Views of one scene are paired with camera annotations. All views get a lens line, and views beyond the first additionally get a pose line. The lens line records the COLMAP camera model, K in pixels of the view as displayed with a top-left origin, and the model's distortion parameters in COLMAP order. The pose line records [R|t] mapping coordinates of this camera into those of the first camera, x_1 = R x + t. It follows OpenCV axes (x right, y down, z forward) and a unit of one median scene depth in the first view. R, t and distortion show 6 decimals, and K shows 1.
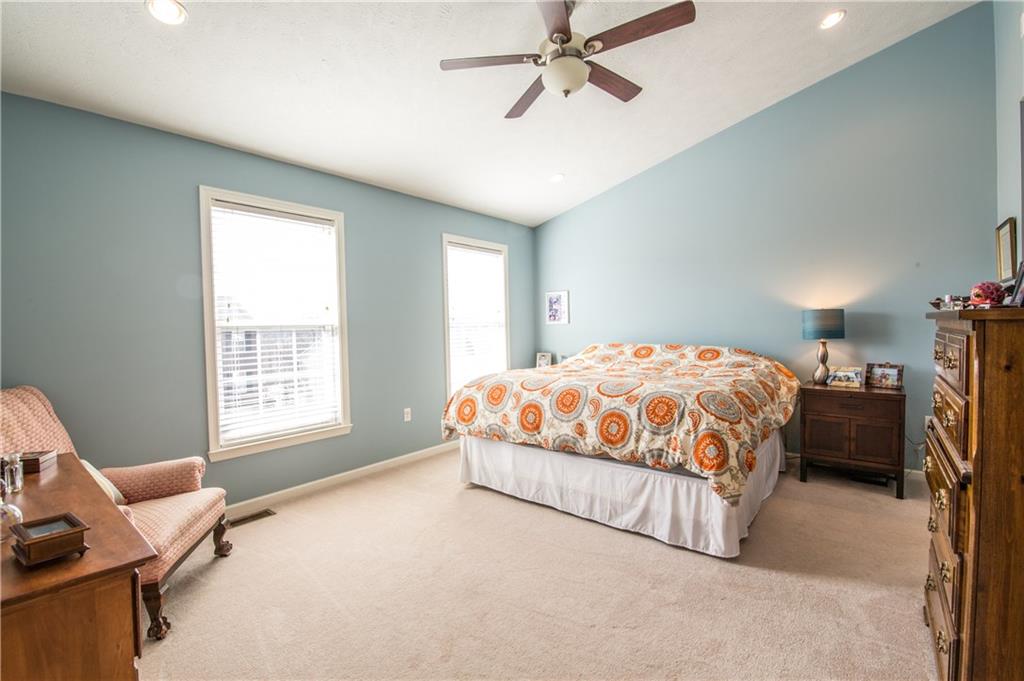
lens RADIAL K [[452.9, 0, 515.8], [0, 452.9, 337.3], [0, 0, 1]] dist [0.000948, -0.010704]
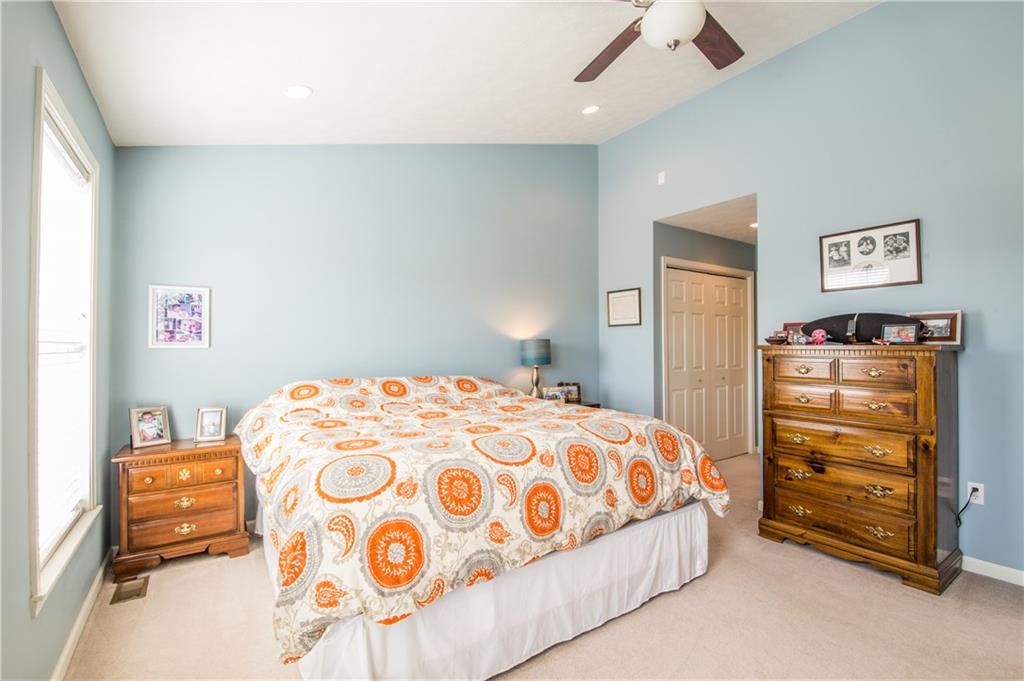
lens RADIAL K [[452.9, 0, 515.8], [0, 452.9, 337.3], [0, 0, 1]] dist [0.000948, -0.010704]
pose [[0.270066, 0.038634, 0.962066, -0.542638], [0.020162, 0.998749, -0.045767, -0.017423], [-0.962631, 0.031758, 0.268949, 0.867241]]
